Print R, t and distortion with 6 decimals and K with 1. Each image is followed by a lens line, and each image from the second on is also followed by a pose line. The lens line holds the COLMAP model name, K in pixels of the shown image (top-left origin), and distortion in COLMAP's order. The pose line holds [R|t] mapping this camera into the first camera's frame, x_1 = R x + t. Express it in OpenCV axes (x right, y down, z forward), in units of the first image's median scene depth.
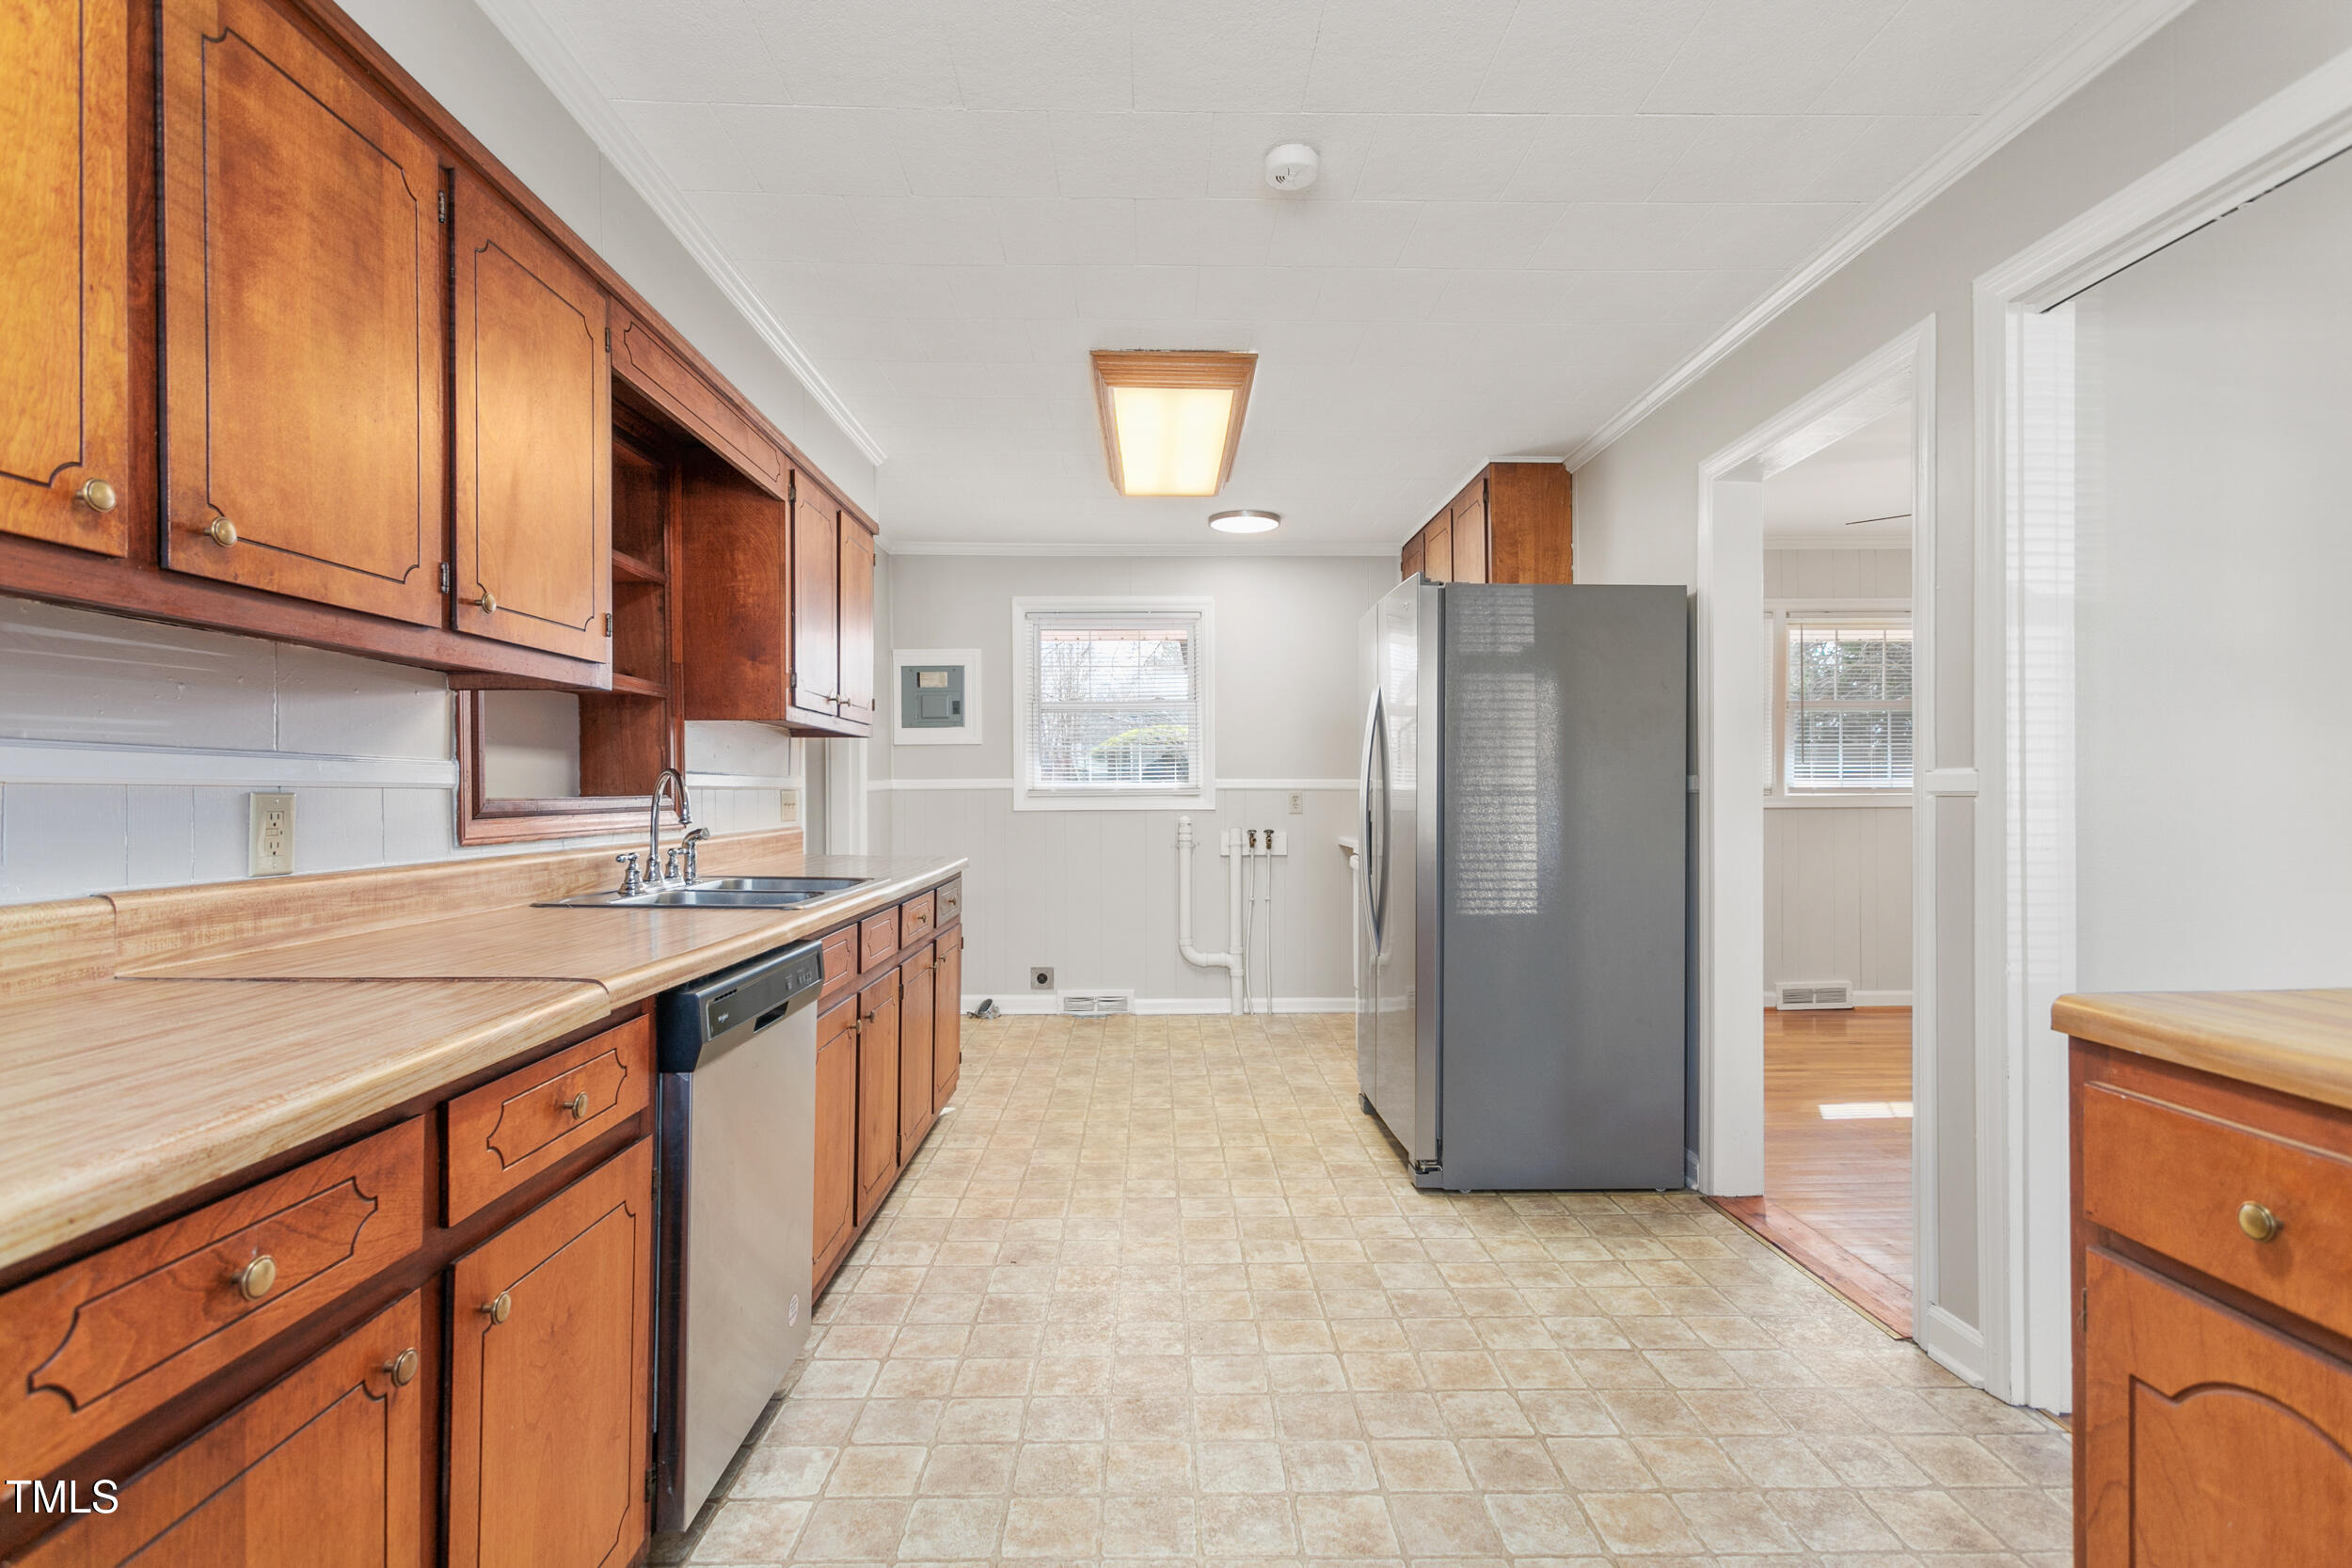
lens RADIAL K [[1134.1, 0, 1170.6], [0, 1134.1, 790.3], [0, 0, 1]] dist [0.003669, 0.001074]
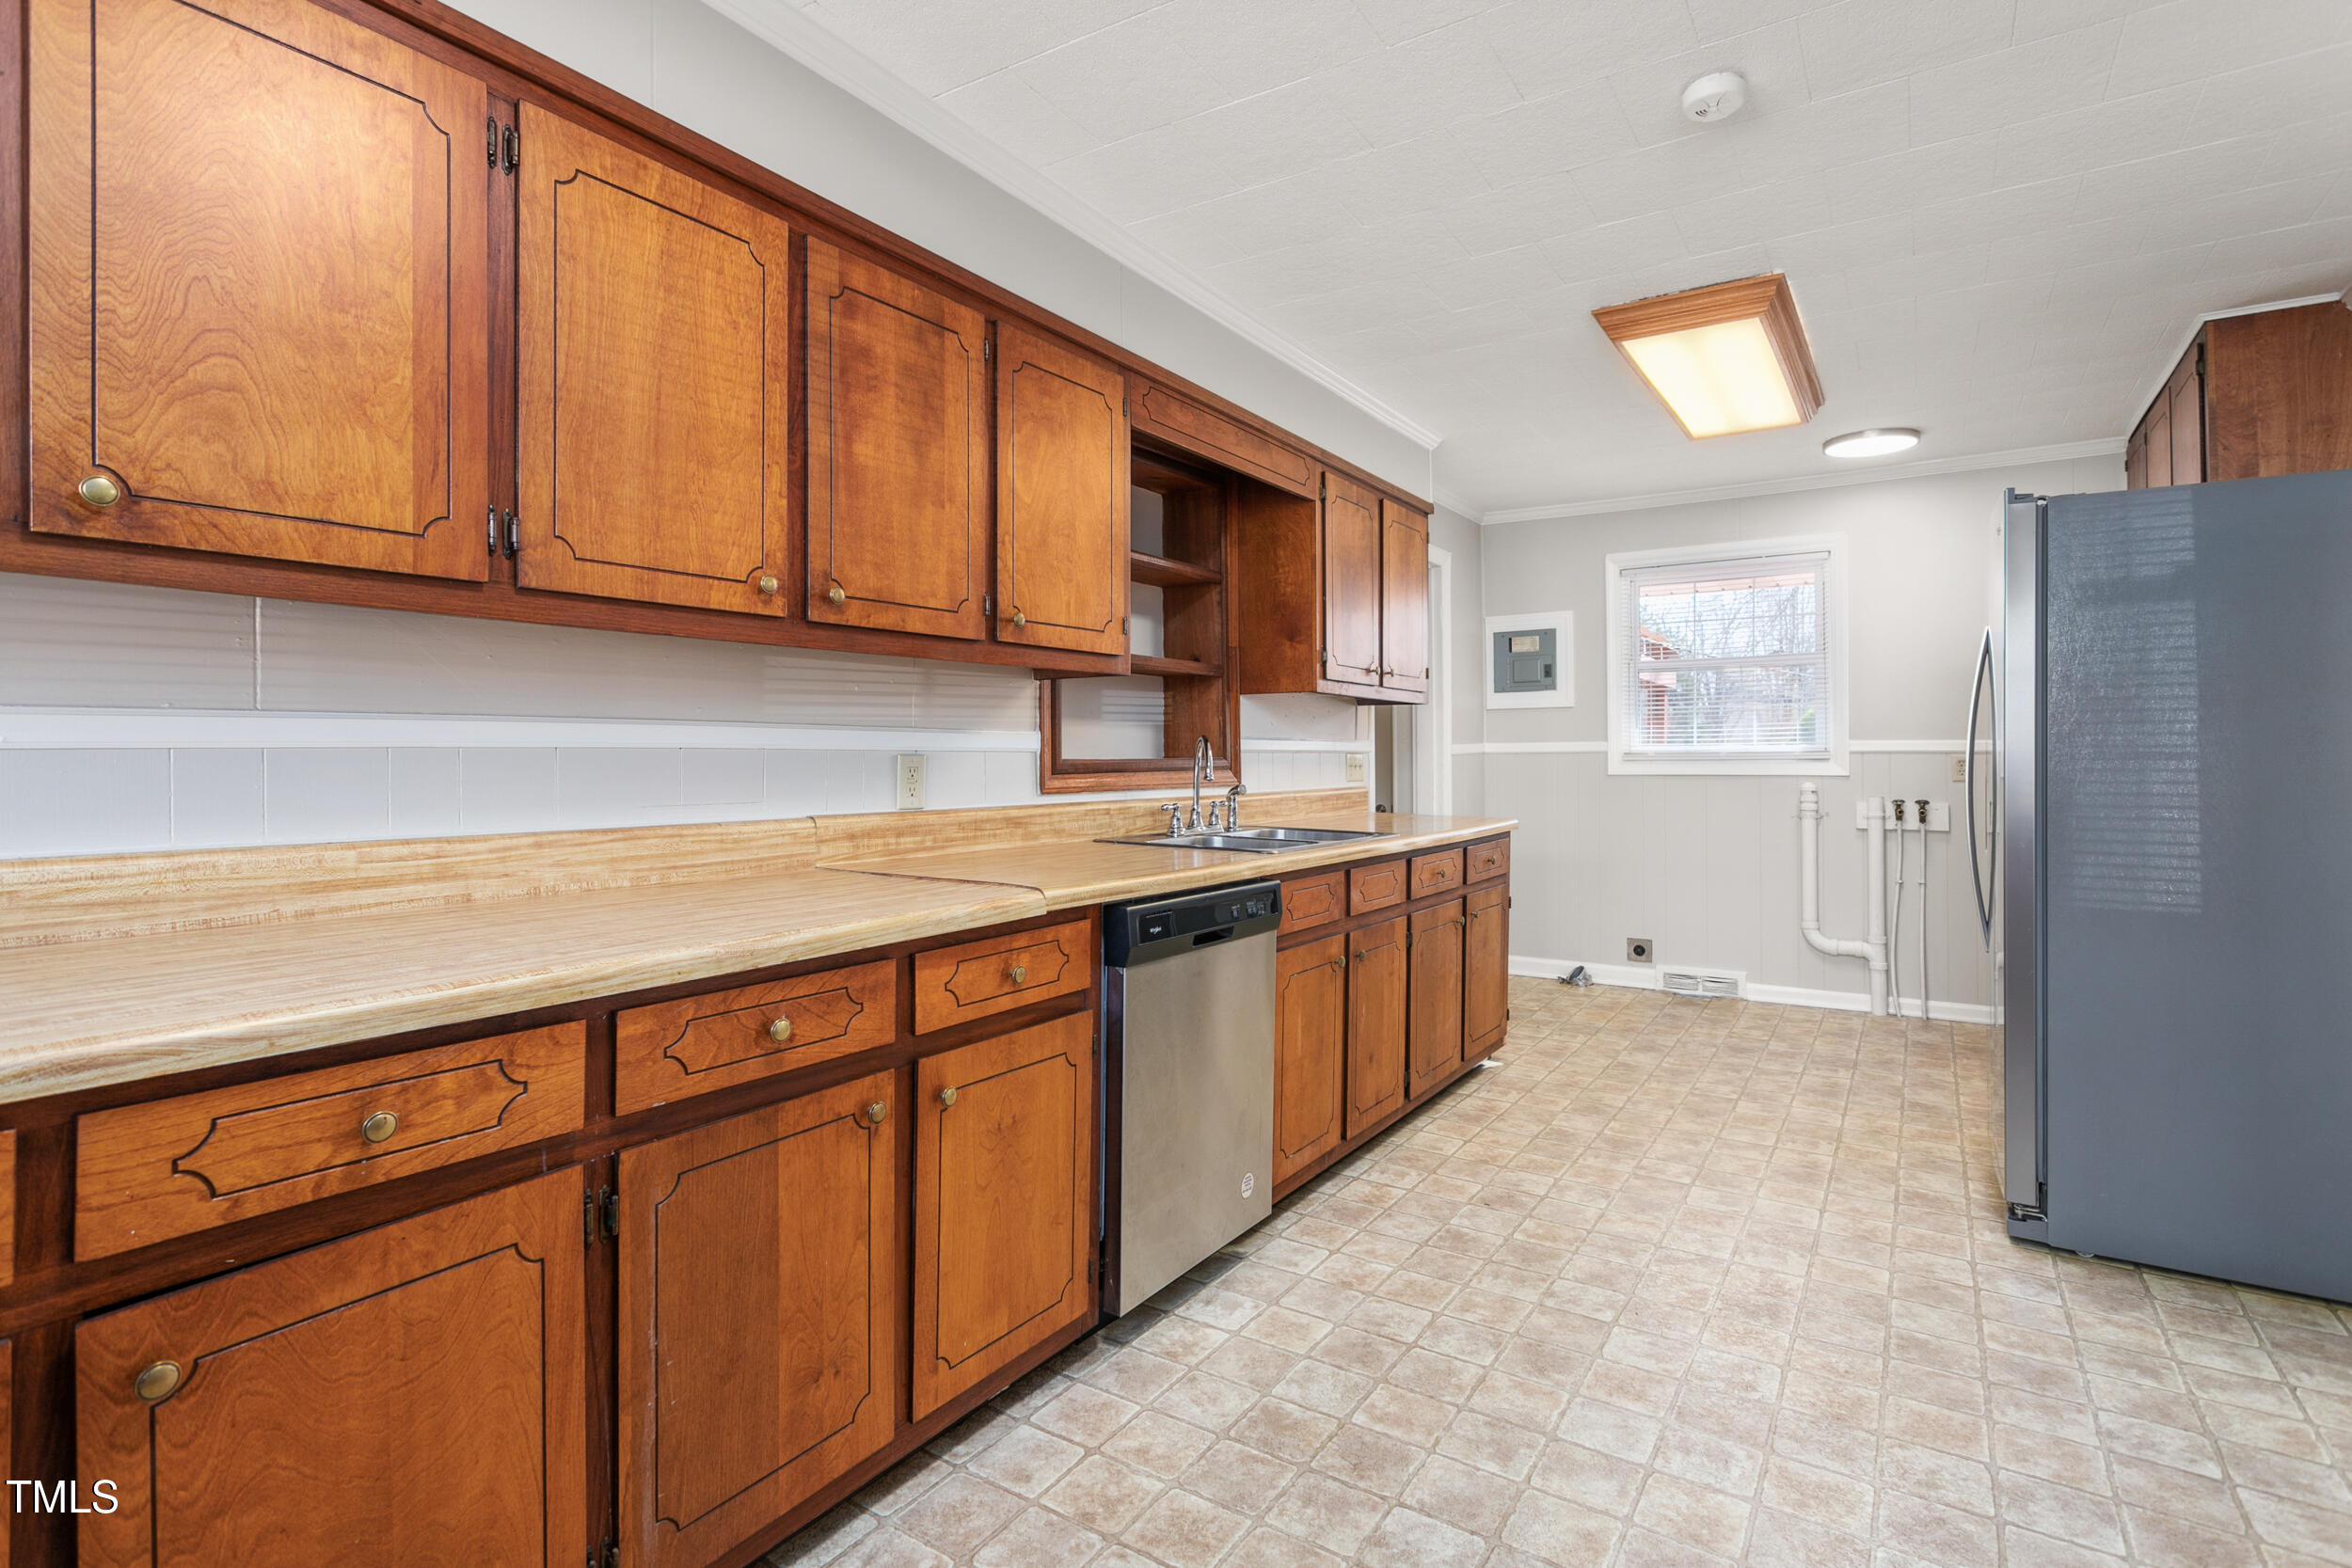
lens RADIAL K [[1139.3, 0, 1164.5], [0, 1139.3, 743.5], [0, 0, 1]] dist [-0.001107, 0.001018]
pose [[0.822785, -0.005983, -0.568322, 0.271411], [0.000746, 0.999955, -0.009447, 0.001134], [0.568353, 0.007349, 0.822752, -0.044371]]
